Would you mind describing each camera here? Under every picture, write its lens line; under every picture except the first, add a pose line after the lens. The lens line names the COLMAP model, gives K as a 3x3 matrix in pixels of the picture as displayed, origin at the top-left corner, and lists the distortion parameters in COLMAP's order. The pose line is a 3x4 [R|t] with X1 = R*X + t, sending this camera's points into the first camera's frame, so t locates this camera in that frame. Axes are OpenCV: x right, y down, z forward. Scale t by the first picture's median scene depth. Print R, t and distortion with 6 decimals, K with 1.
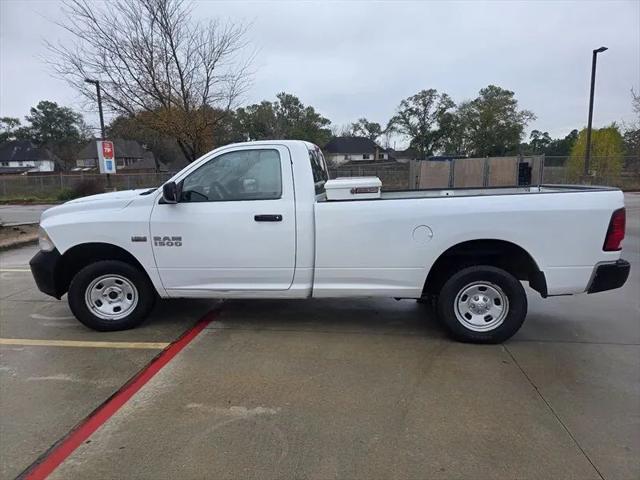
lens RADIAL K [[426.0, 0, 318.3], [0, 426.0, 243.8], [0, 0, 1]] dist [0.079188, -0.072283]
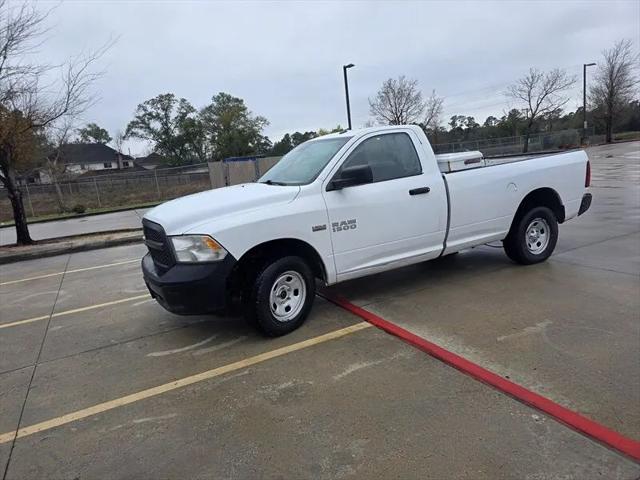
lens RADIAL K [[426.0, 0, 322.5], [0, 426.0, 237.7], [0, 0, 1]] dist [0.079188, -0.072283]
pose [[0.818275, -0.161039, 0.551809, -0.748999], [0.174968, 0.984183, 0.027763, -0.011352], [-0.547551, 0.073831, 0.833509, 0.144401]]
